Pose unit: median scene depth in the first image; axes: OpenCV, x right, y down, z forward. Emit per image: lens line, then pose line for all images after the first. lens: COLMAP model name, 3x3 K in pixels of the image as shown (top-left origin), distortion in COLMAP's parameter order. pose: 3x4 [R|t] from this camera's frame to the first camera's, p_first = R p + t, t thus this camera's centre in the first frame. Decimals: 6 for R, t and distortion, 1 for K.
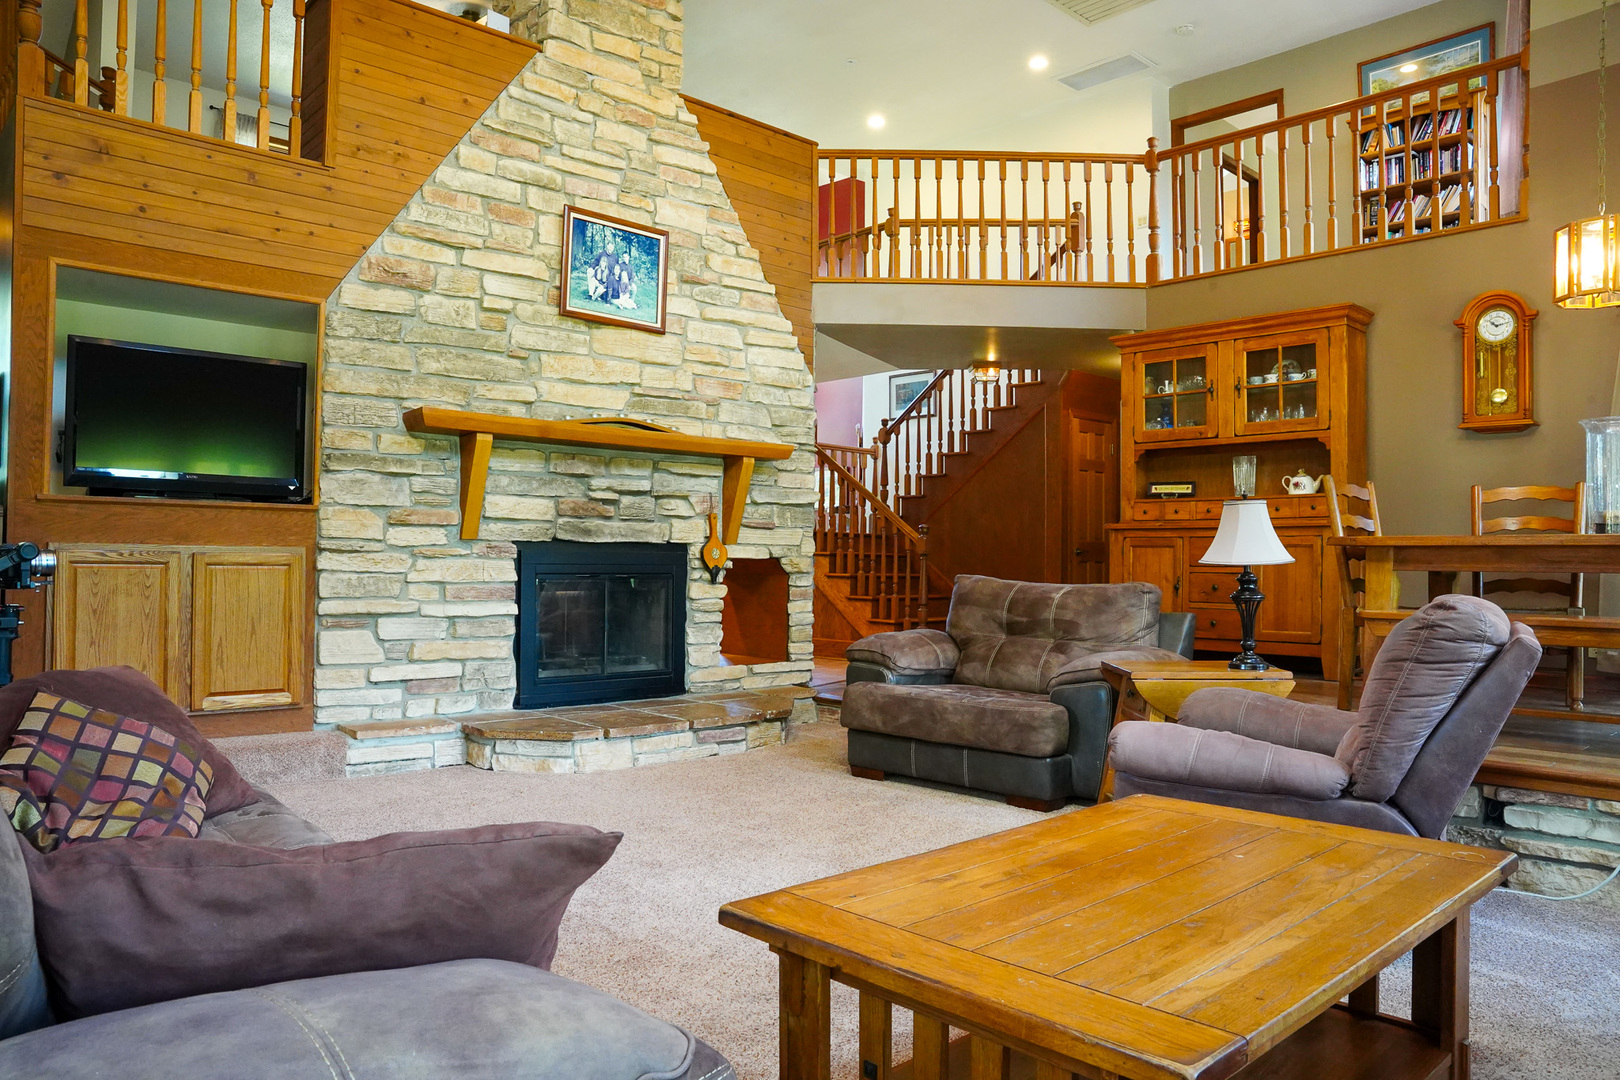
lens RADIAL K [[1117.8, 0, 809.5], [0, 1117.8, 544.2], [0, 0, 1]] dist [-0.062670, 0.006068]
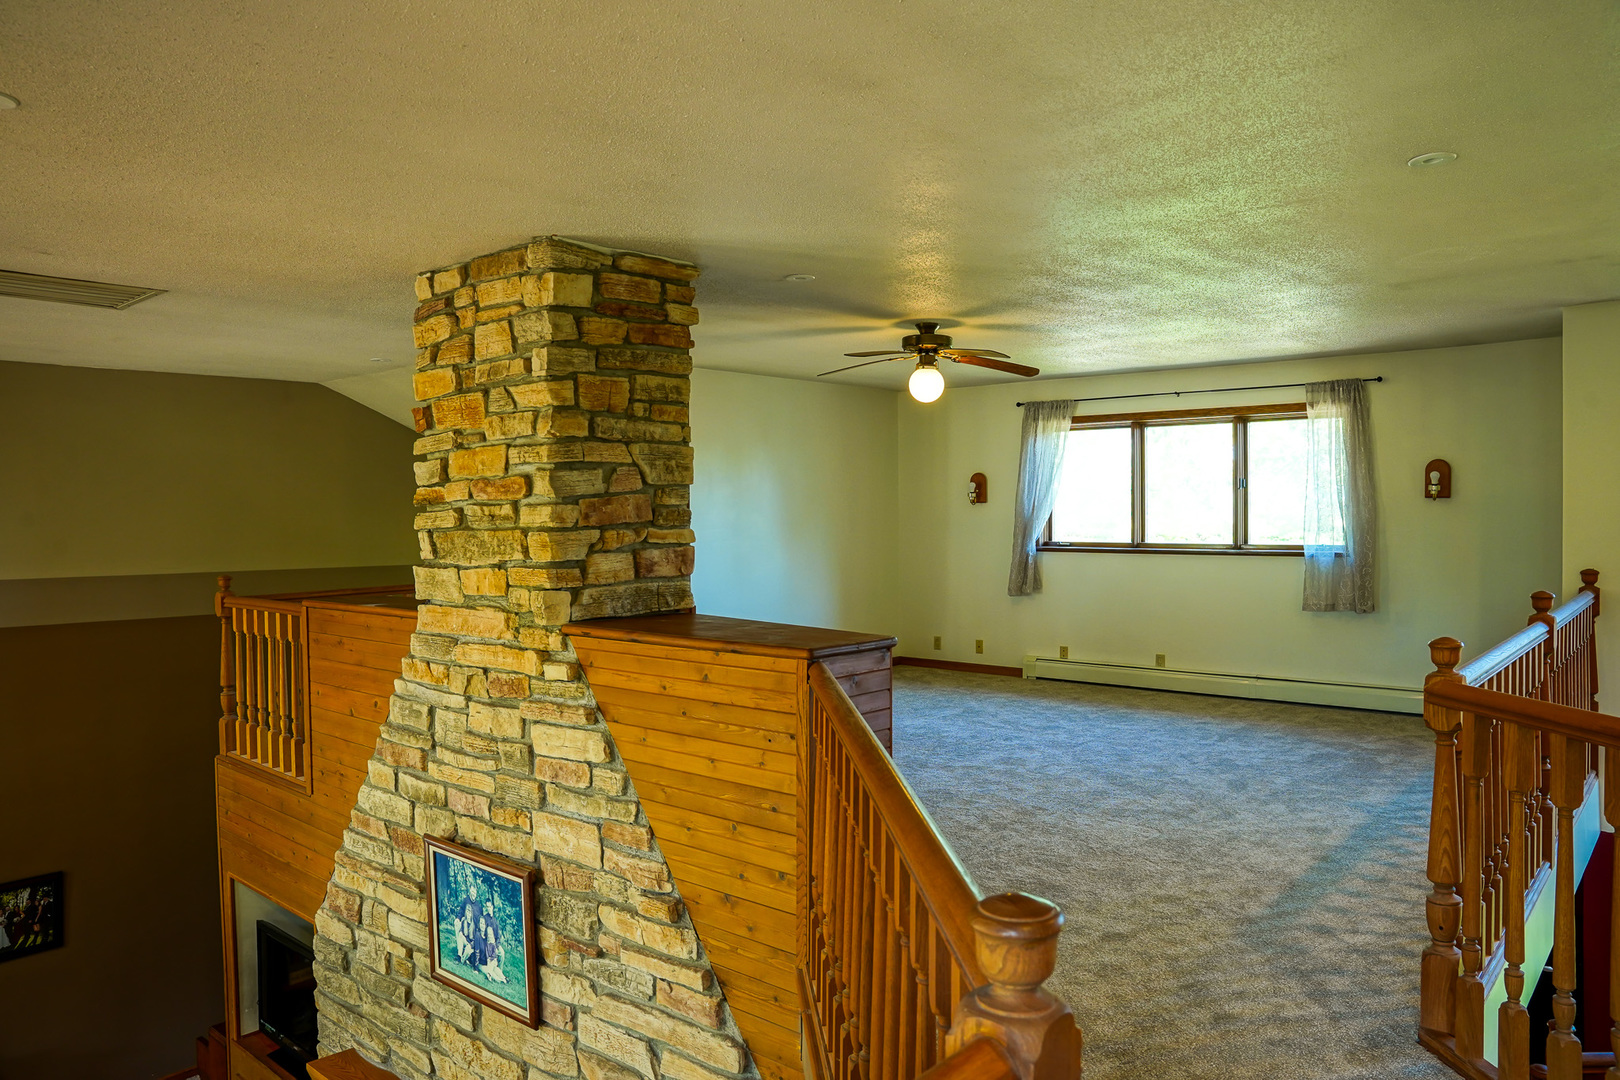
lens RADIAL K [[1117.8, 0, 809.6], [0, 1117.8, 540.0], [0, 0, 1]] dist [-0.062670, 0.006068]
pose [[0.101604, 0.026490, -0.994472, 0.516411], [0.024189, 0.999284, 0.029089, -0.497189], [0.994531, -0.027011, 0.100890, 1.135896]]
